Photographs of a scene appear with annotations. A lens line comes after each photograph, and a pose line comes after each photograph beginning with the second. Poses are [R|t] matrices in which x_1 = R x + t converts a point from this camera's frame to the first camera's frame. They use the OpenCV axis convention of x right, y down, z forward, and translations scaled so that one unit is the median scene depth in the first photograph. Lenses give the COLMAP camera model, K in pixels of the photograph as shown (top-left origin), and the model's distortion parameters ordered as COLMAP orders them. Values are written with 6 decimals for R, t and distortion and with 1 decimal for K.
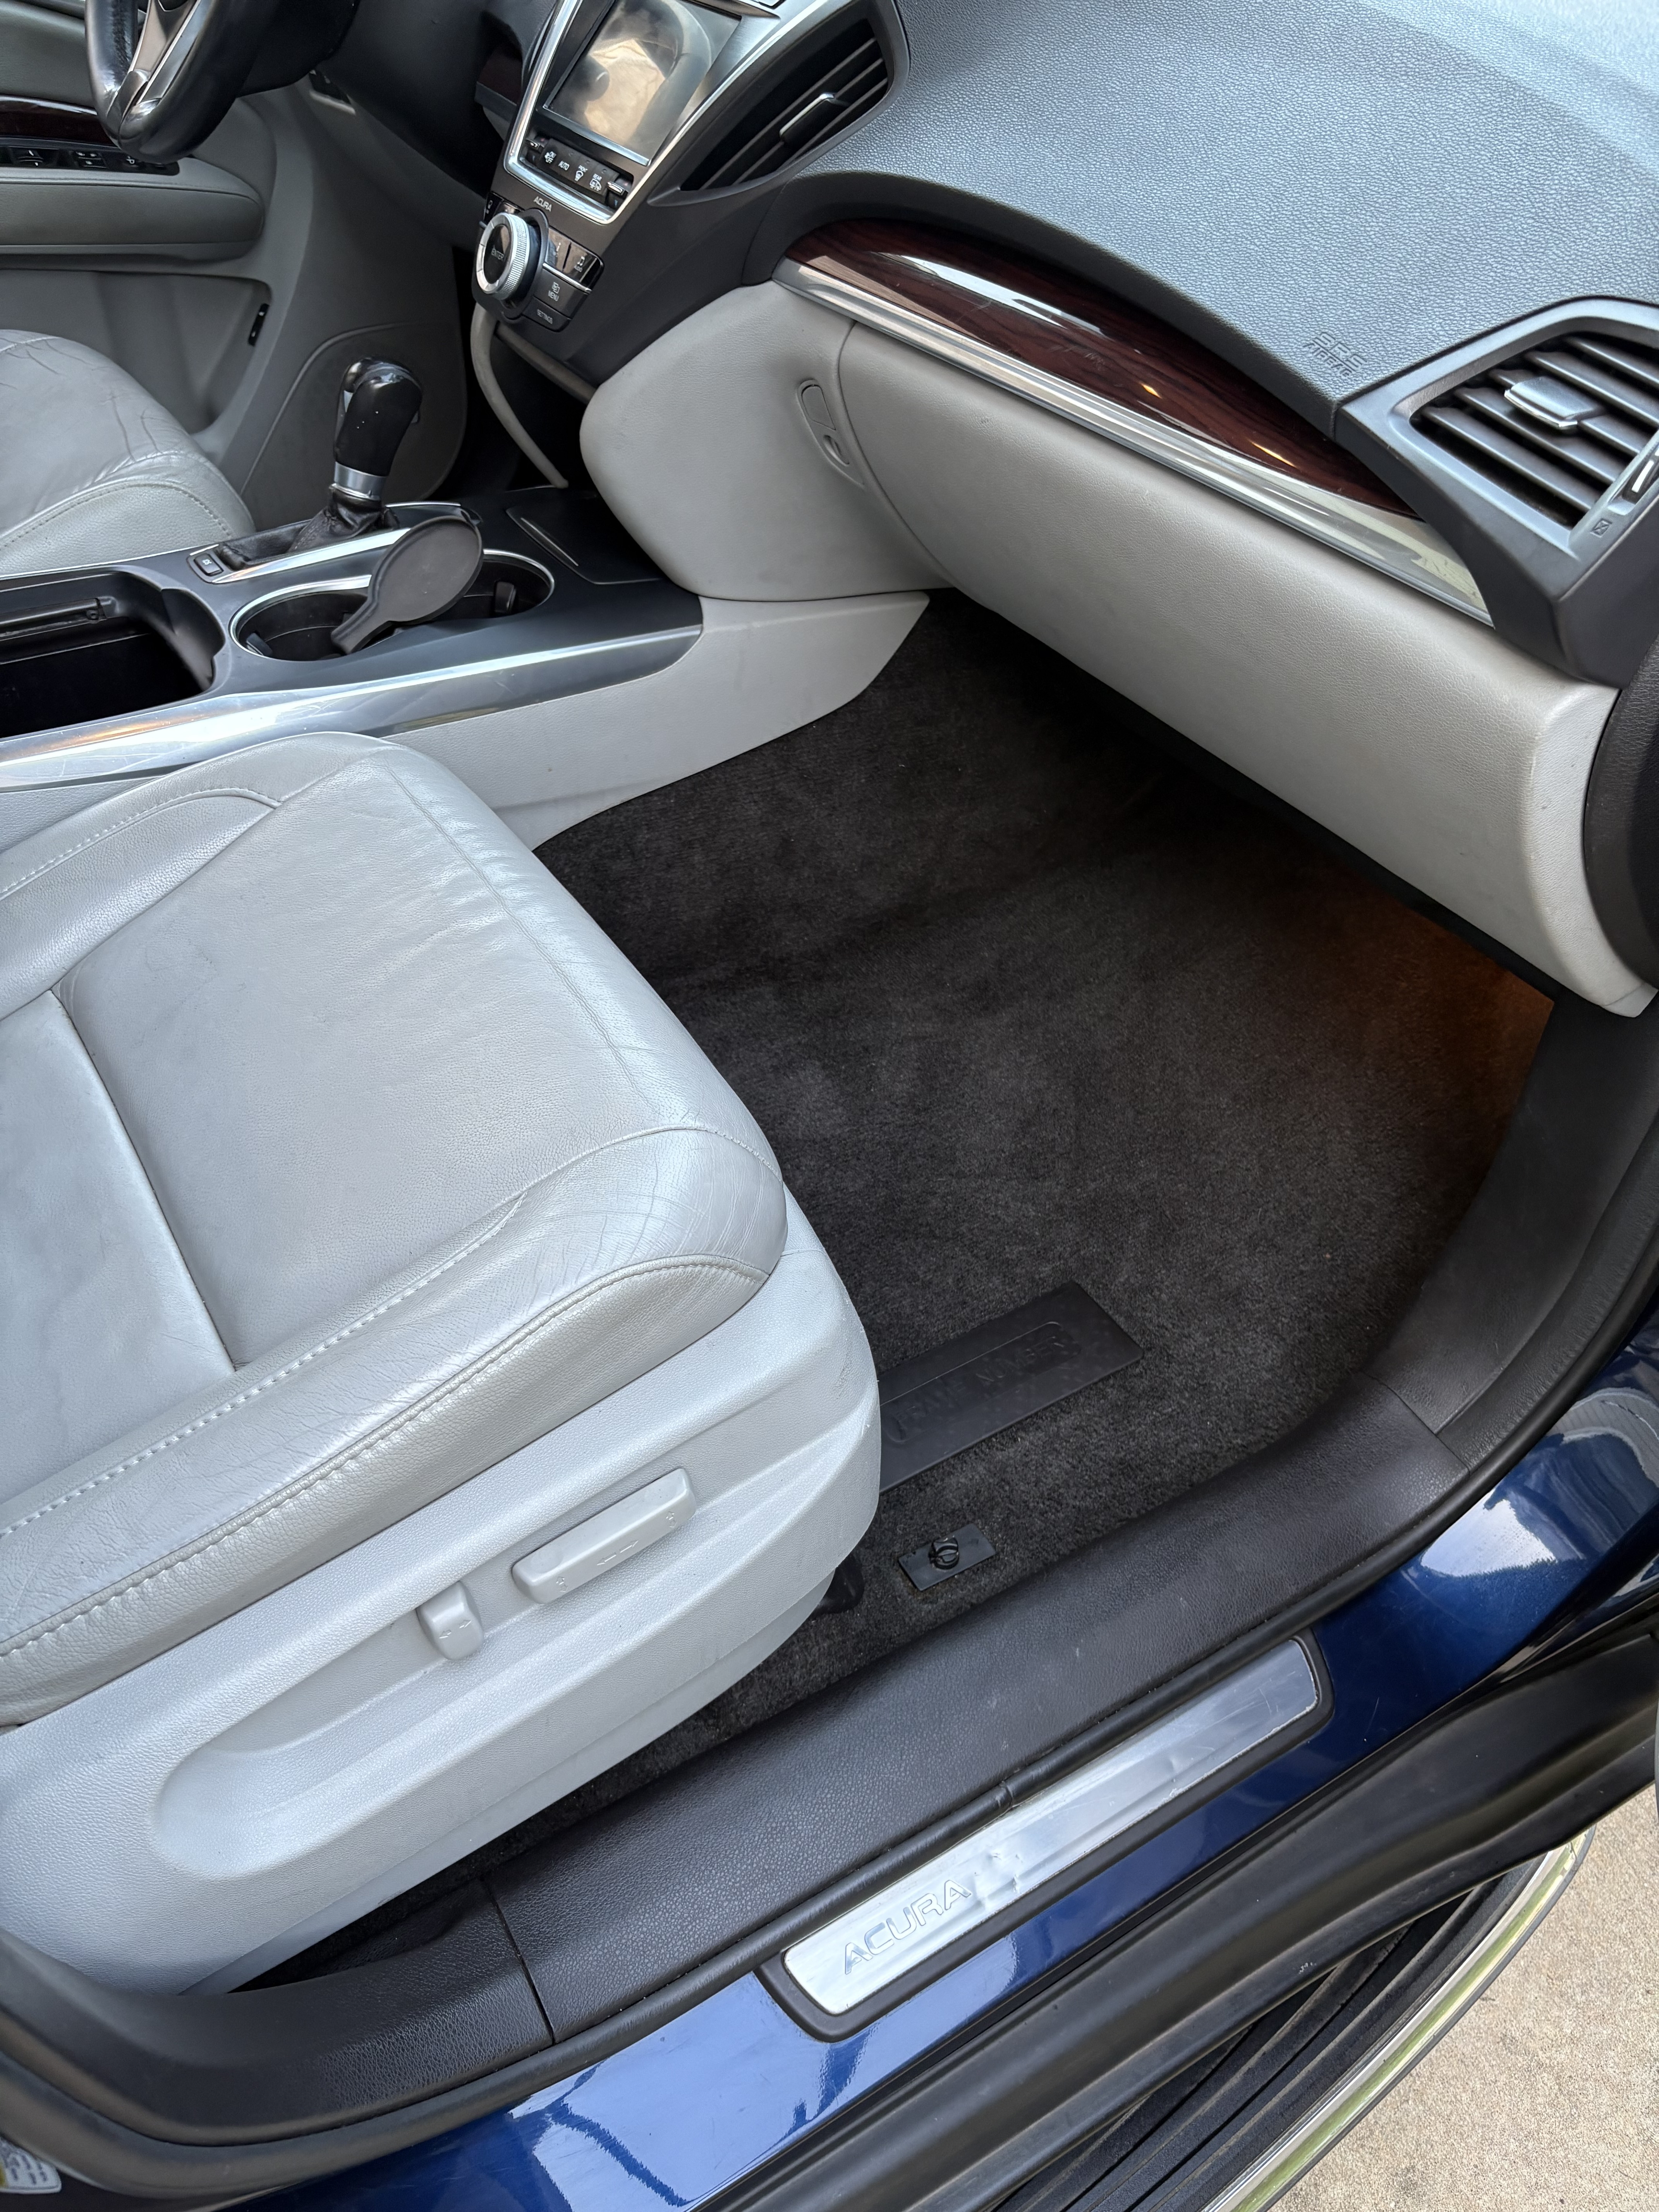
lens RADIAL K [[1685.7, 0, 834.5], [0, 1685.7, 1109.0], [0, 0, 1]] dist [0.032961, -0.055728]
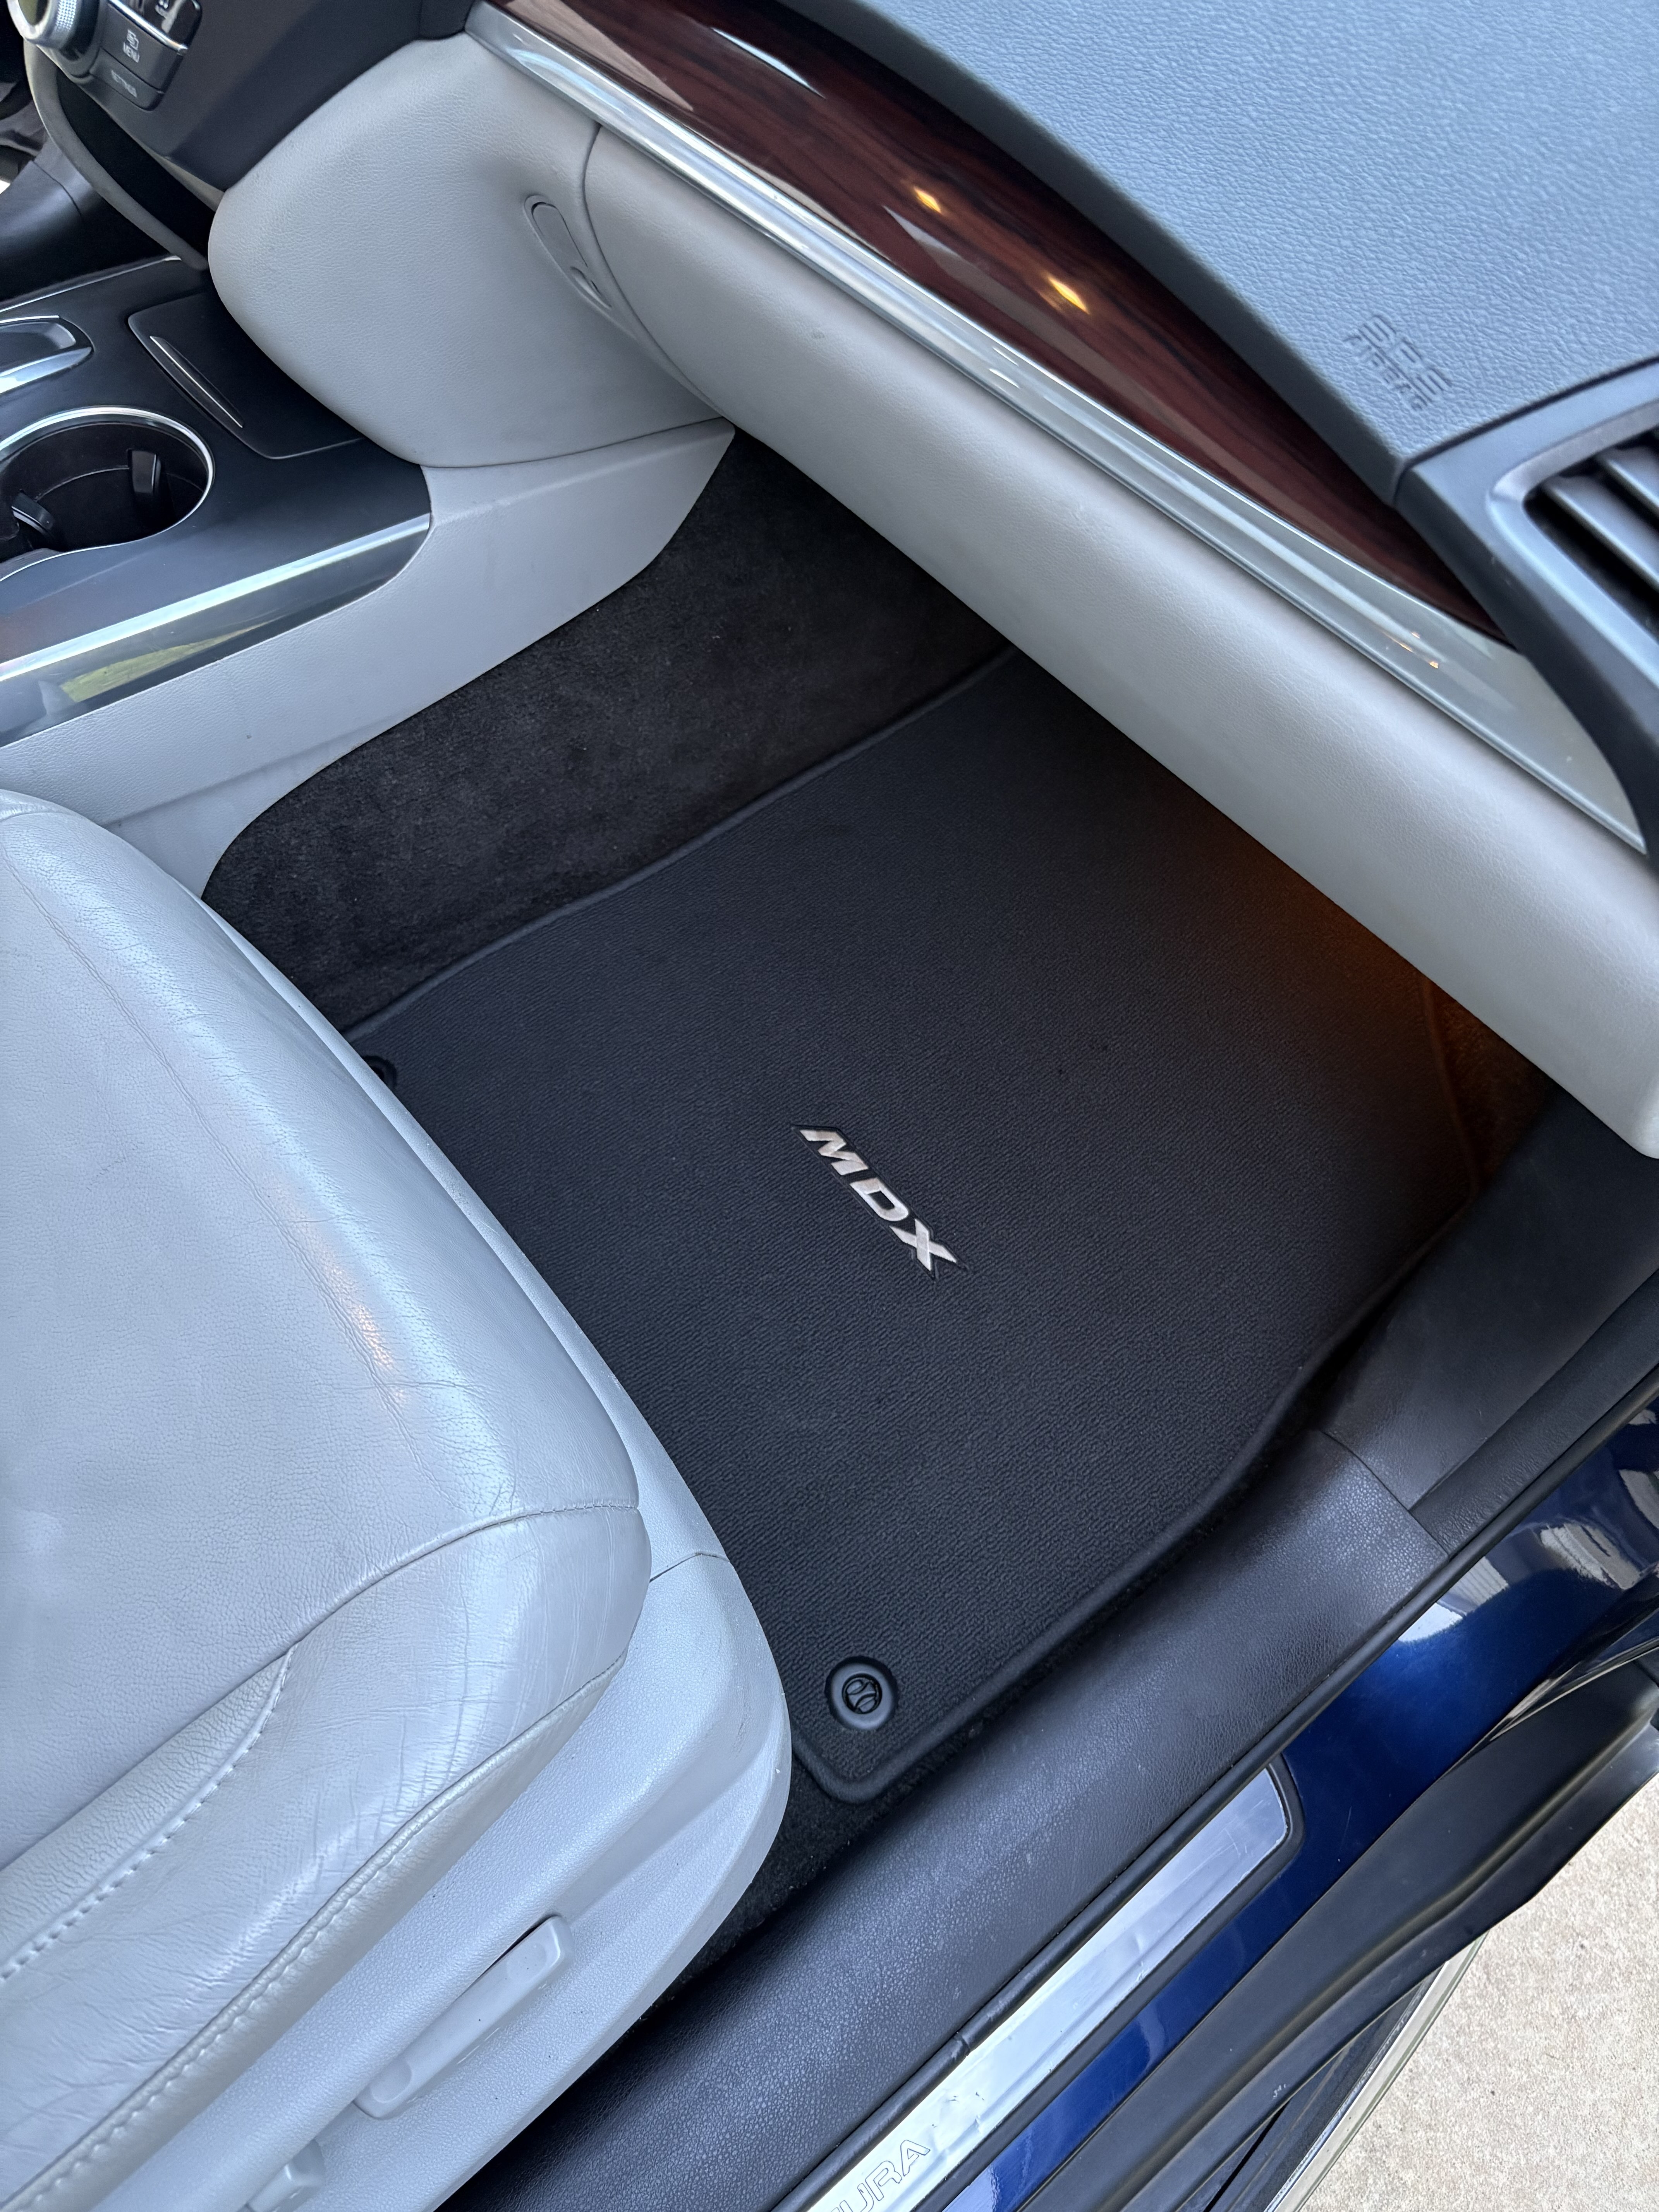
lens RADIAL K [[1685.7, 0, 846.5], [0, 1685.7, 1125.8], [0, 0, 1]] dist [0.032961, -0.055728]
pose [[0.990733, -0.098933, 0.093061, 0.005607], [0.070397, 0.959974, 0.271097, -0.218028], [-0.116156, -0.262033, 0.958043, 0.214445]]
